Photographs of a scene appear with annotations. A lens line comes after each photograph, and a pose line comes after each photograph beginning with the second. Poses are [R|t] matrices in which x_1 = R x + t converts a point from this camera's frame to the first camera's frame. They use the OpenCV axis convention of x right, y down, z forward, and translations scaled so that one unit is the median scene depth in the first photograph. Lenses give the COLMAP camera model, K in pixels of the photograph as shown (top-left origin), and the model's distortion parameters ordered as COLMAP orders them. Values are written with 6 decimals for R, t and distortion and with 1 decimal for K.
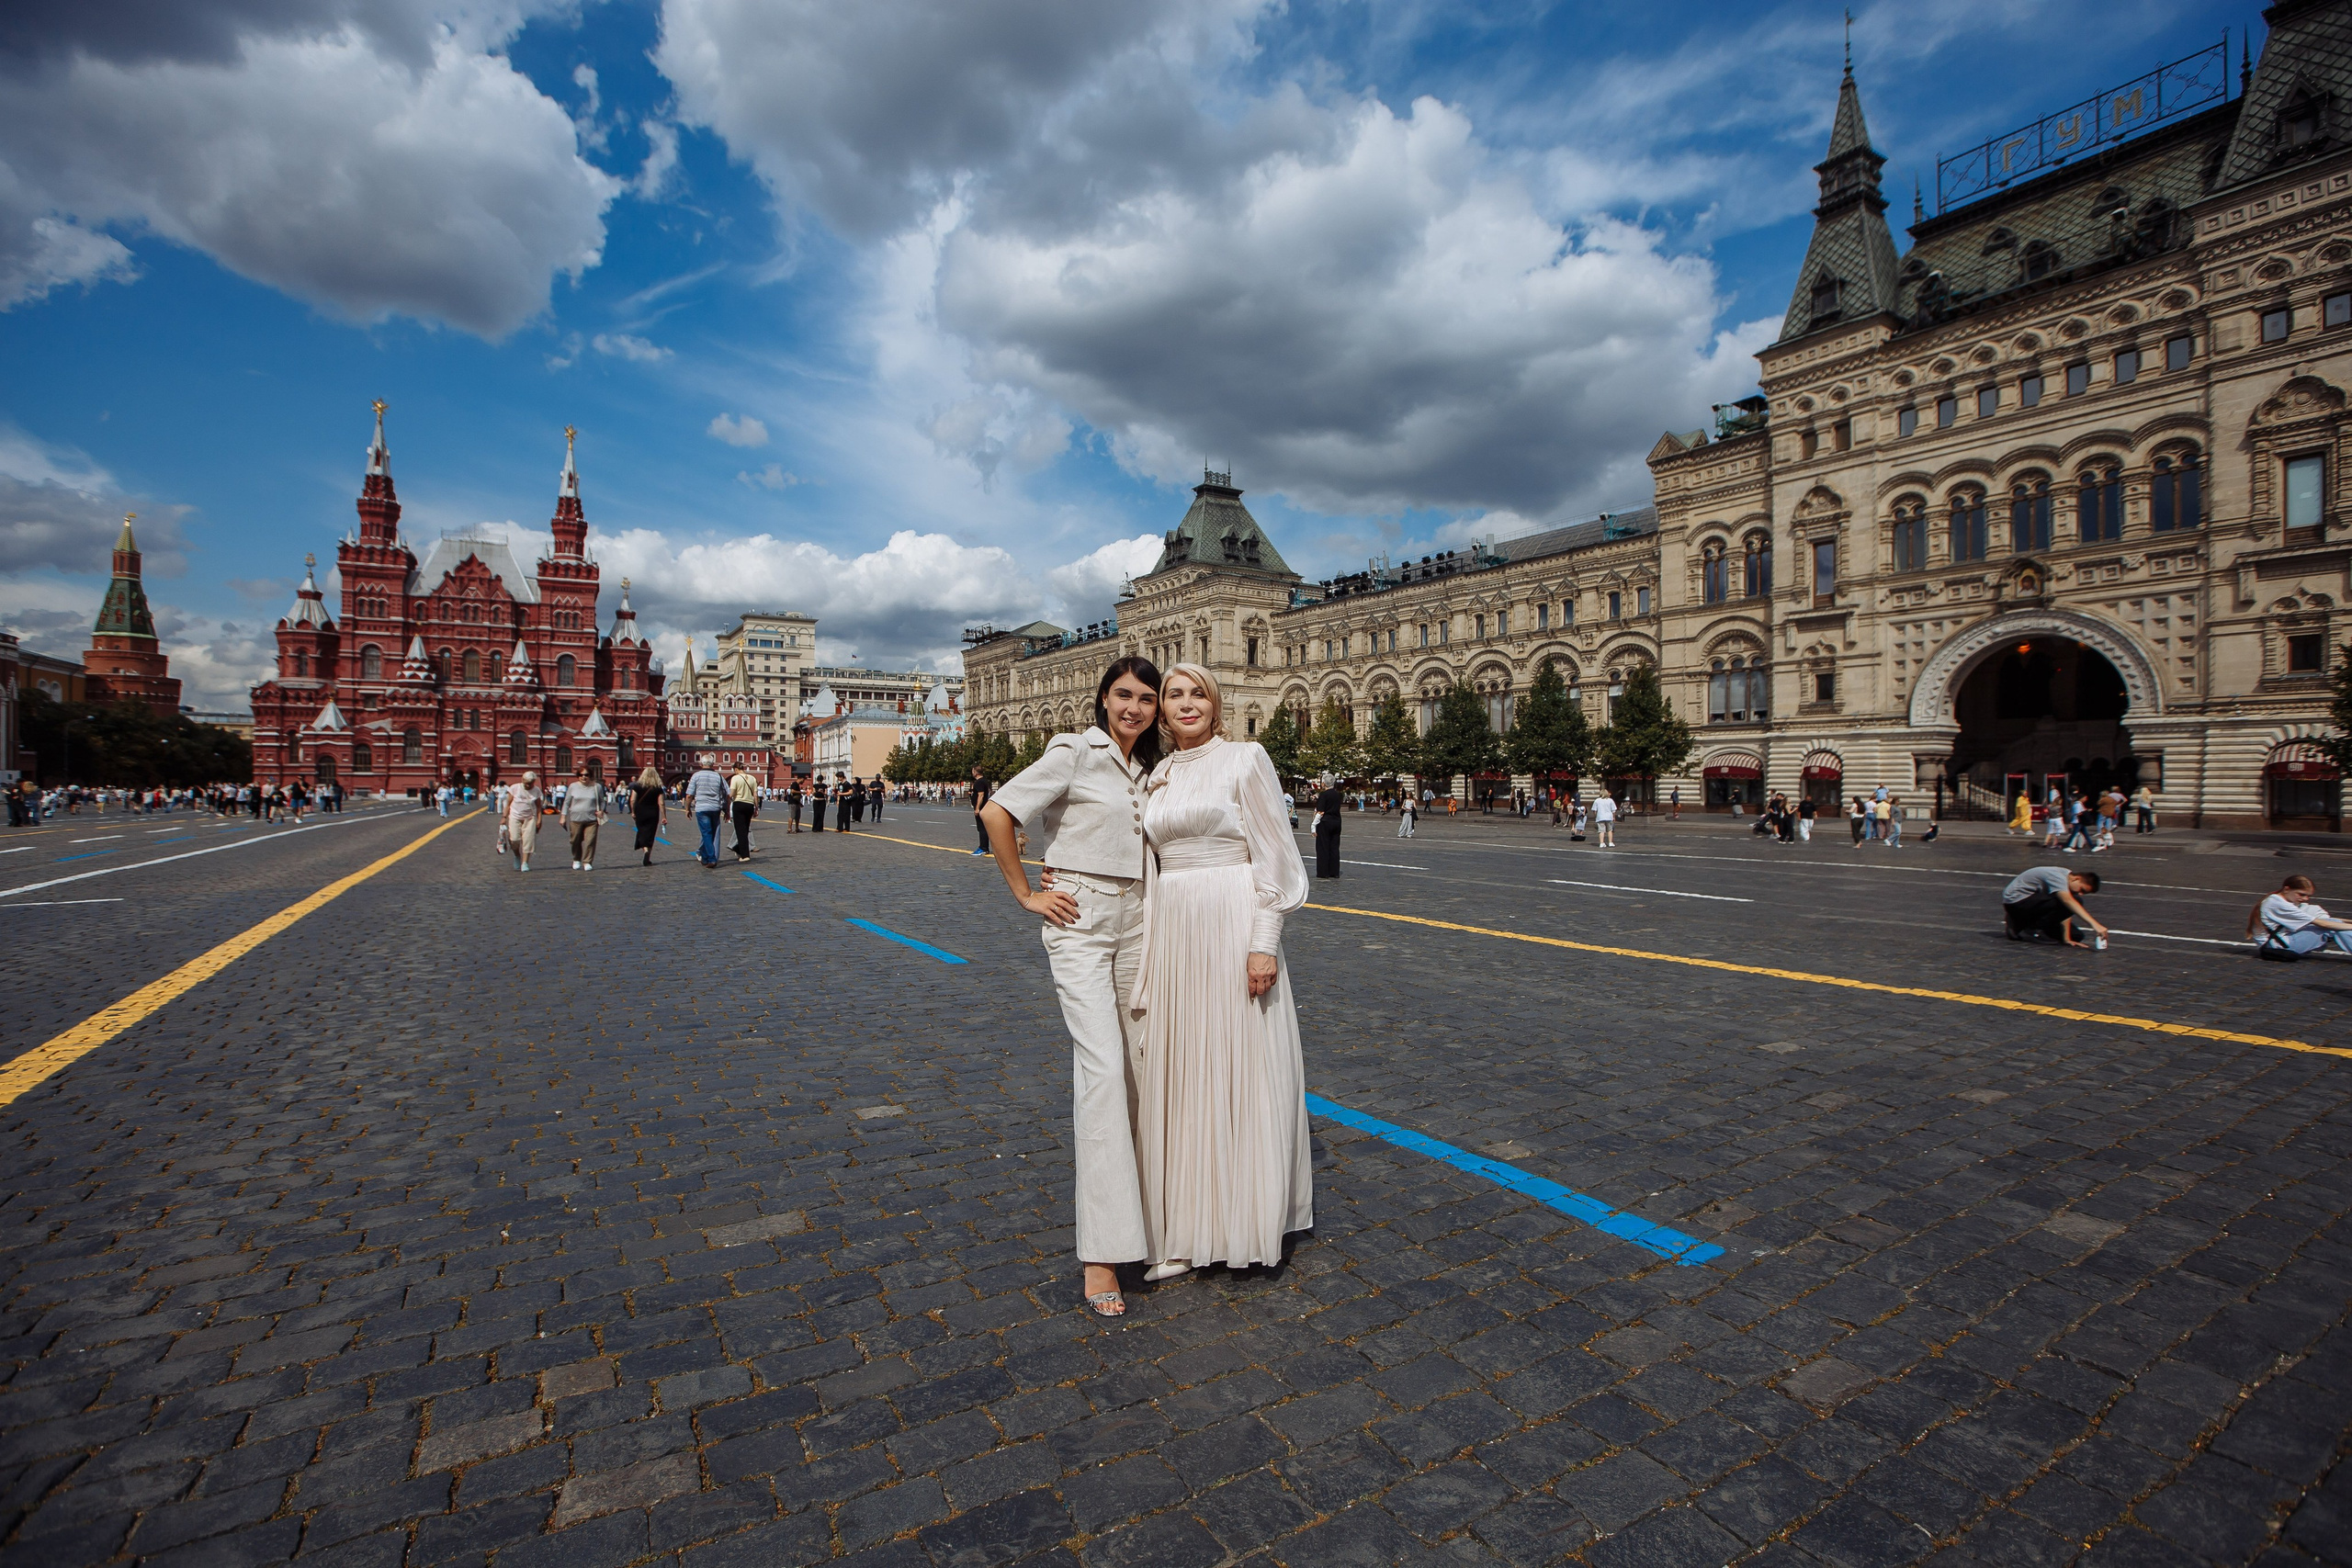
lens RADIAL K [[1063.5, 0, 1176.0], [0, 1063.5, 784.0], [0, 0, 1]] dist [-0.050765, 0.018490]
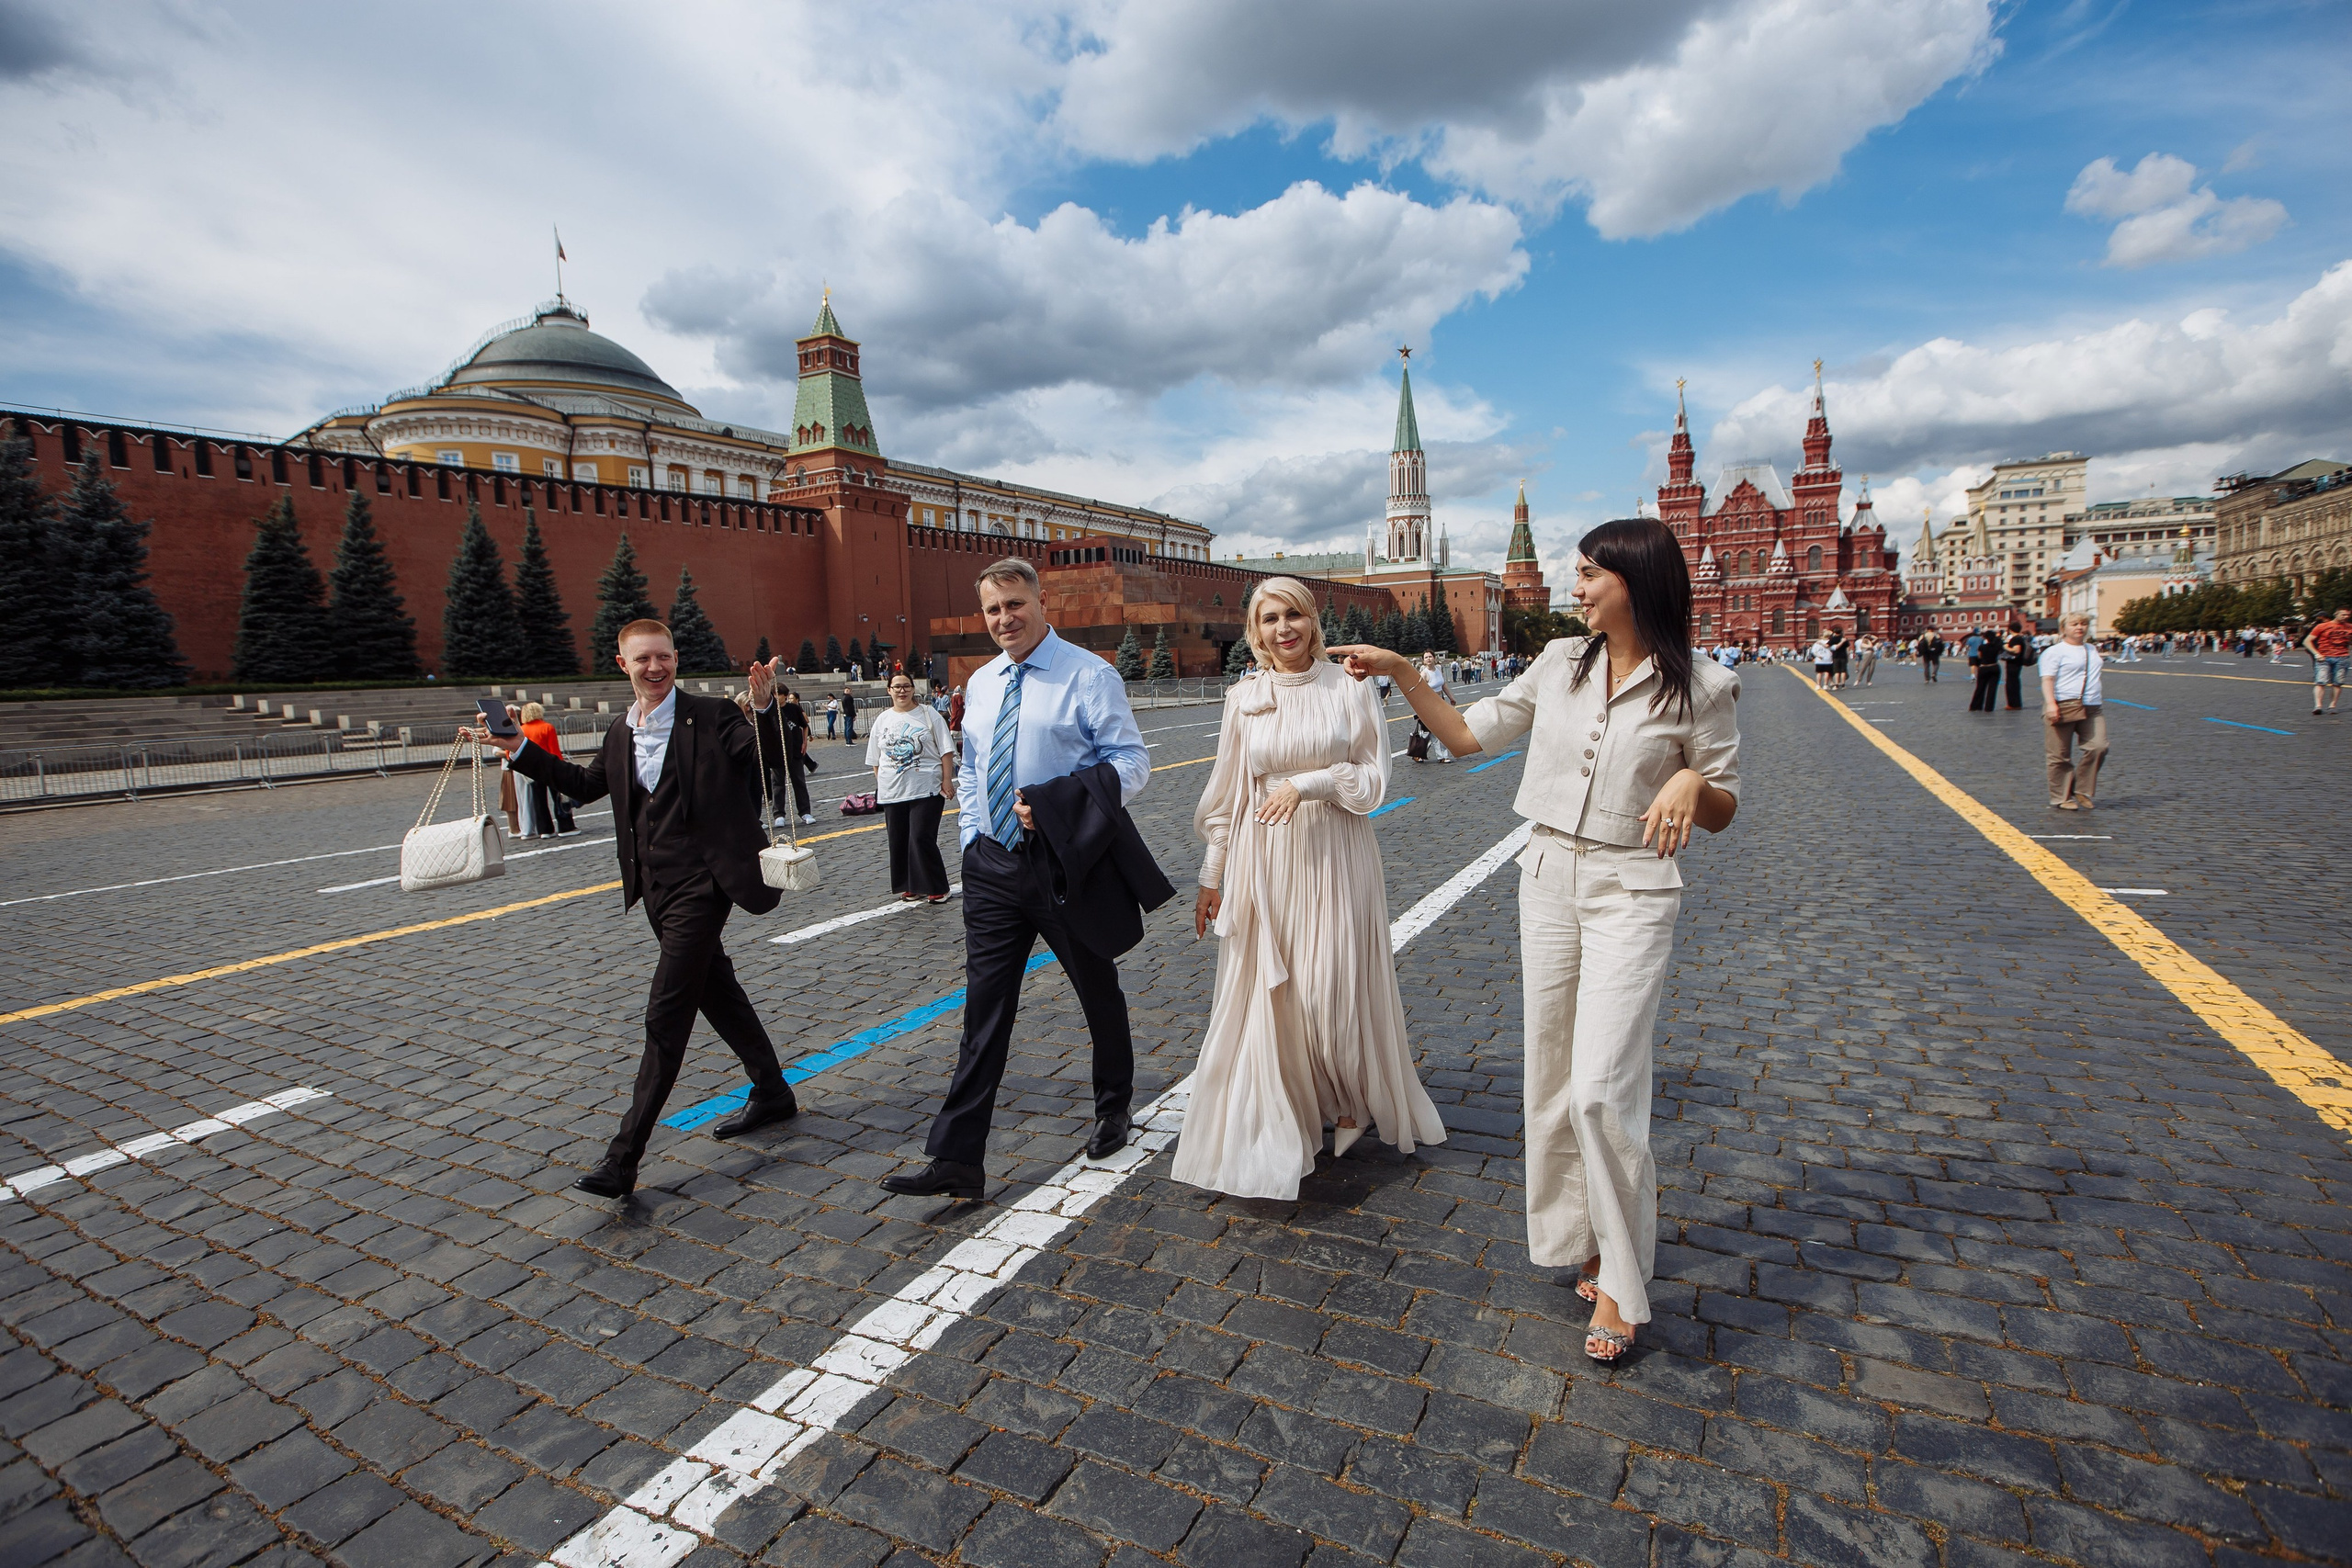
lens RADIAL K [[1063.5, 0, 1176.0], [0, 1063.5, 784.0], [0, 0, 1]] dist [-0.050765, 0.018490]
pose [[0.482776, 0.072840, -0.872709, 0.220030], [0.039414, 0.993718, 0.104744, 0.001451], [0.874856, -0.084965, 0.476872, -0.396124]]
